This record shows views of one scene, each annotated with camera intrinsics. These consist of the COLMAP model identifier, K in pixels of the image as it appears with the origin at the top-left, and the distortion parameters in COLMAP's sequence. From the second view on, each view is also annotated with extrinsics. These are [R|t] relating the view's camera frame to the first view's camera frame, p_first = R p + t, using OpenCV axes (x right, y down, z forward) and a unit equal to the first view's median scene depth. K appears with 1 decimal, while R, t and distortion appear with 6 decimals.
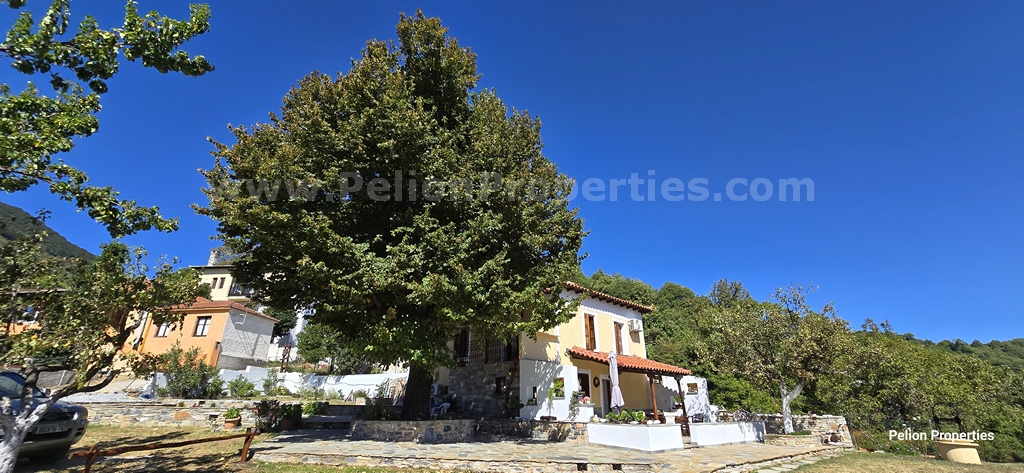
lens RADIAL K [[408.2, 0, 510.2], [0, 408.2, 229.4], [0, 0, 1]] dist [-0.003123, -0.000314]
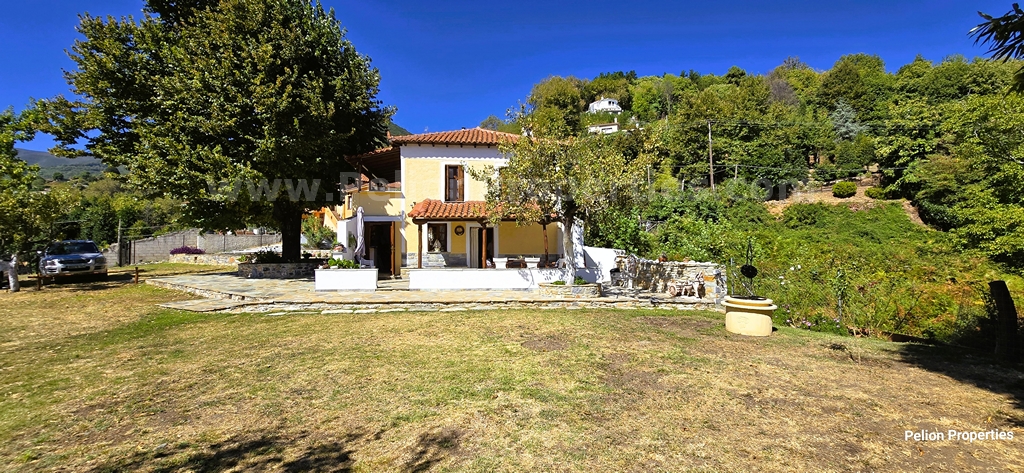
lens RADIAL K [[420.6, 0, 517.3], [0, 420.6, 236.4], [0, 0, 1]] dist [-0.006082, -0.000424]
pose [[0.801688, -0.028784, -0.597050, 0.912815], [0.248526, 0.924464, 0.289139, 0.113877], [0.543628, -0.380182, 0.748285, 0.273386]]
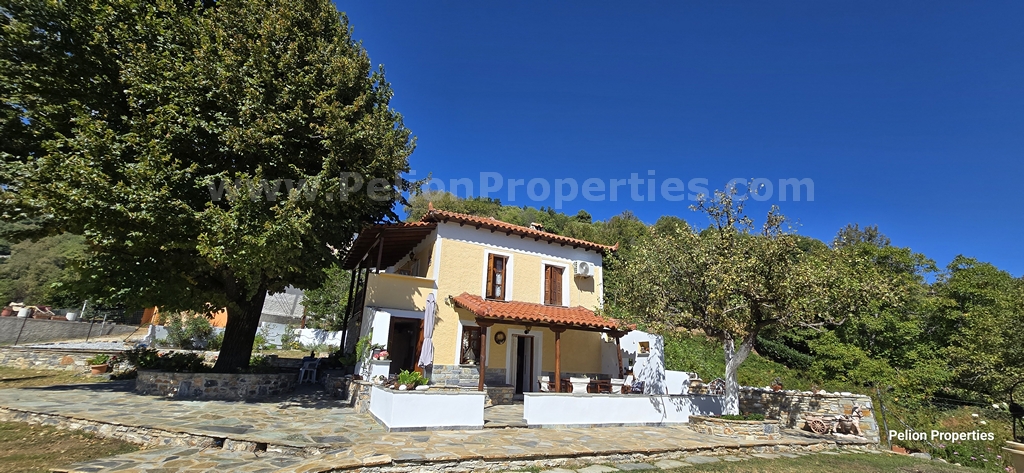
lens RADIAL K [[408.2, 0, 510.2], [0, 408.2, 229.4], [0, 0, 1]] dist [-0.003123, -0.000314]
pose [[0.960898, -0.057847, -0.270792, 0.437269], [0.079752, 0.994312, 0.070592, 0.104705], [0.265168, -0.089428, 0.960046, 0.248076]]
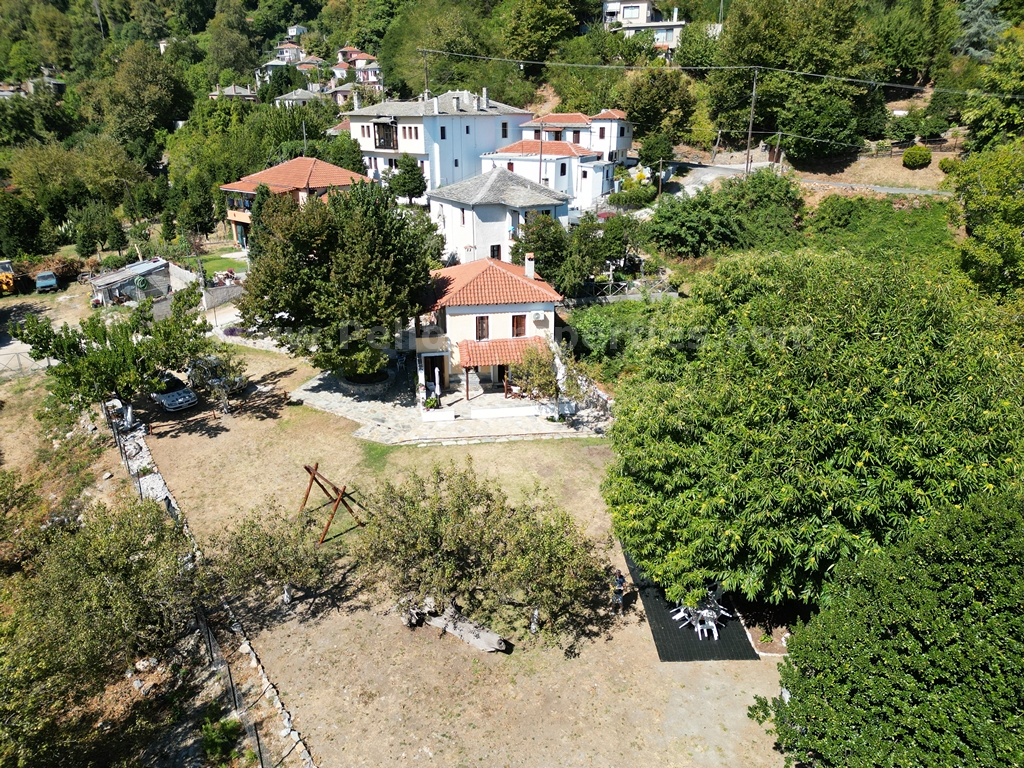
lens RADIAL K [[718.0, 0, 512.0], [0, 718.0, 384.0], [0, 0, 1]] dist [-0.003680, -0.001390]
pose [[0.829255, 0.208471, -0.518532, 1.624200], [0.223415, 0.726801, 0.649496, -1.226871], [0.512271, -0.654446, 0.556128, -0.479753]]
